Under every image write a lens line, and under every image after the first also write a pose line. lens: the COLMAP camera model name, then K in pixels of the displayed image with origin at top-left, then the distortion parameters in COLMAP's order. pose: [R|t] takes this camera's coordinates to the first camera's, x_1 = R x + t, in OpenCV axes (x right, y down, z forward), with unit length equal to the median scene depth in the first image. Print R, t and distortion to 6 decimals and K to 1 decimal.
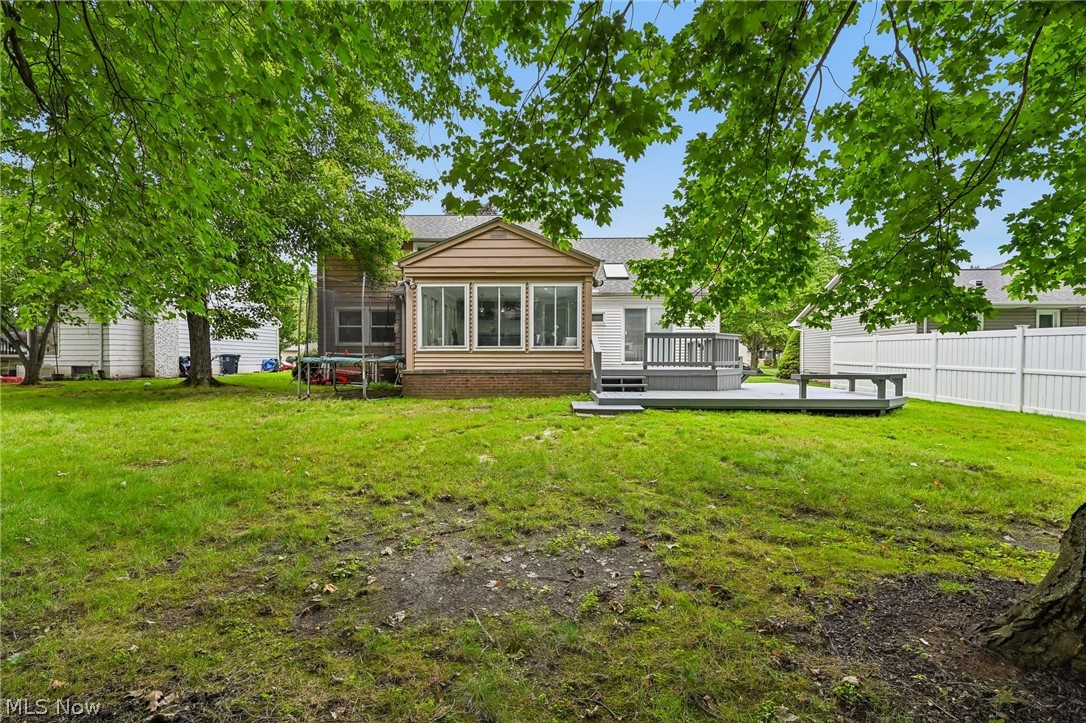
lens RADIAL K [[484.8, 0, 546.9], [0, 484.8, 366.4], [0, 0, 1]] dist [0.000212, -0.001813]
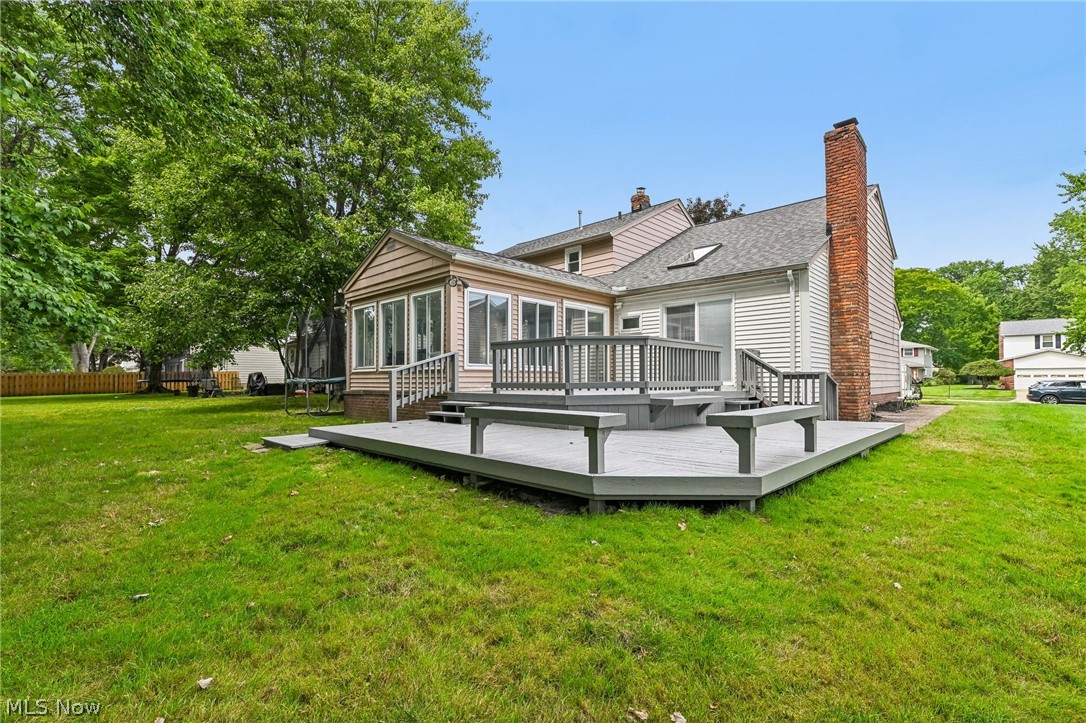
lens RADIAL K [[484.8, 0, 544.3], [0, 484.8, 365.5], [0, 0, 1]] dist [0.000212, -0.001813]
pose [[0.757216, -0.023143, -0.652754, 0.714325], [-0.000309, 0.999359, -0.035791, -0.008989], [0.653164, 0.027303, 0.756724, 0.487567]]
